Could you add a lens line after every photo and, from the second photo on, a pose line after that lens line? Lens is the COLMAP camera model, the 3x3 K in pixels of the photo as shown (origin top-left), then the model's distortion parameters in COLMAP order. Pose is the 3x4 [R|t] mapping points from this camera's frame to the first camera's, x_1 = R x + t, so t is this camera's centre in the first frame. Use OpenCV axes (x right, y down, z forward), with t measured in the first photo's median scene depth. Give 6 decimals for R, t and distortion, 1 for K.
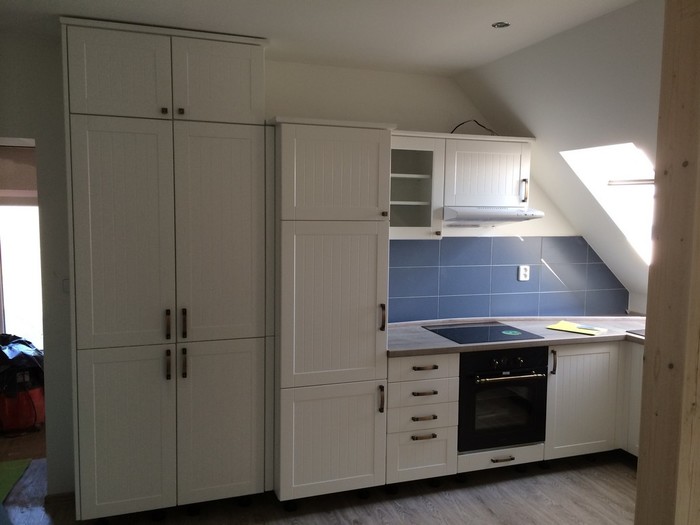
lens RADIAL K [[595.0, 0, 353.5], [0, 595.0, 260.1], [0, 0, 1]] dist [0.108862, -0.166597]
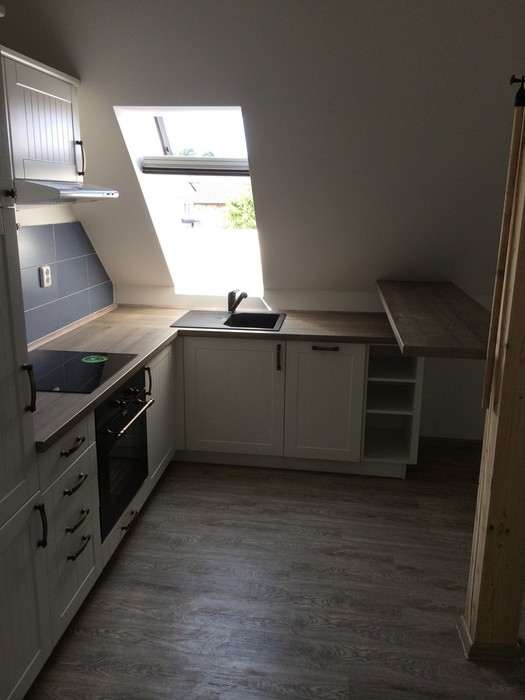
lens RADIAL K [[595.0, 0, 257.2], [0, 595.0, 345.7], [0, 0, 1]] dist [0.108862, -0.166597]
pose [[0.455996, -0.225069, 0.861053, -0.304071], [0.075783, 0.973800, 0.214406, -0.042093], [-0.886749, -0.032515, 0.461106, 0.530372]]
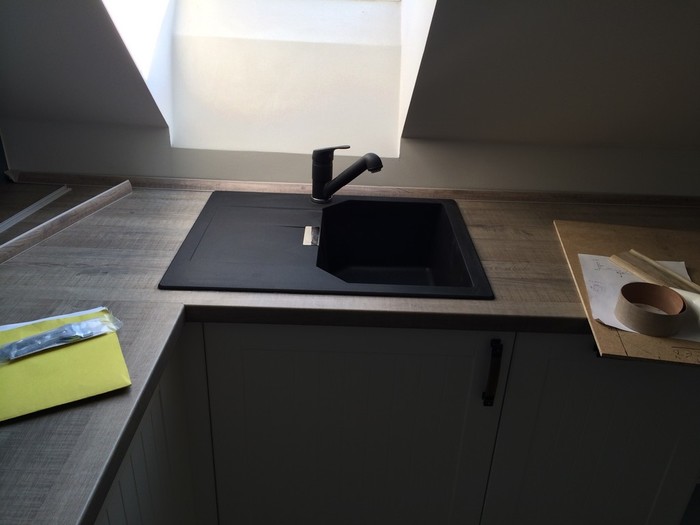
lens RADIAL K [[595.0, 0, 353.5], [0, 595.0, 260.1], [0, 0, 1]] dist [0.108862, -0.166597]
pose [[0.337959, -0.438041, 0.833009, 0.279632], [0.045485, 0.891654, 0.450426, -0.024188], [-0.940061, -0.114336, 0.321267, 0.927577]]
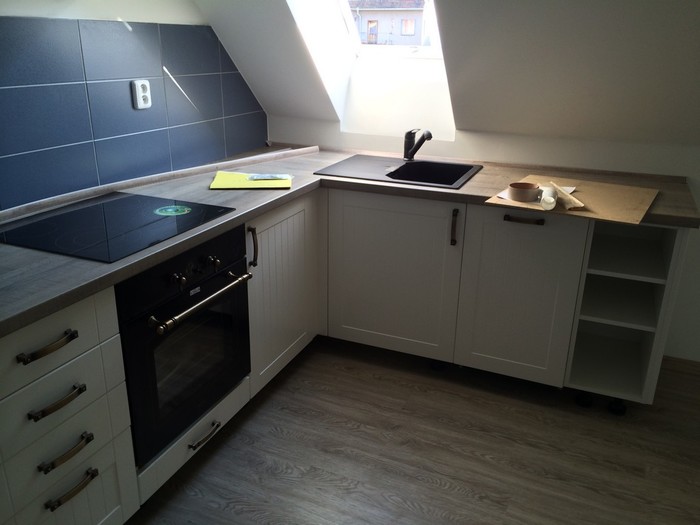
lens RADIAL K [[595.0, 0, 353.5], [0, 595.0, 260.1], [0, 0, 1]] dist [0.108862, -0.166597]
pose [[0.673604, -0.256394, 0.693195, -0.007628], [0.056554, 0.953031, 0.297545, 0.015498], [-0.736925, -0.161224, 0.656466, 0.579674]]
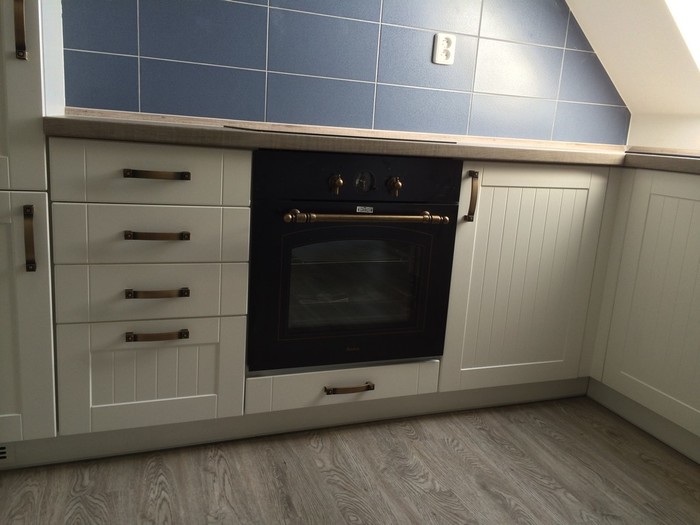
lens RADIAL K [[595.0, 0, 353.5], [0, 595.0, 260.1], [0, 0, 1]] dist [0.108862, -0.166597]
pose [[0.998218, 0.048497, 0.034766, 0.239791], [-0.052475, 0.990829, 0.124517, 0.175742], [-0.028408, -0.126119, 0.991608, 0.560988]]
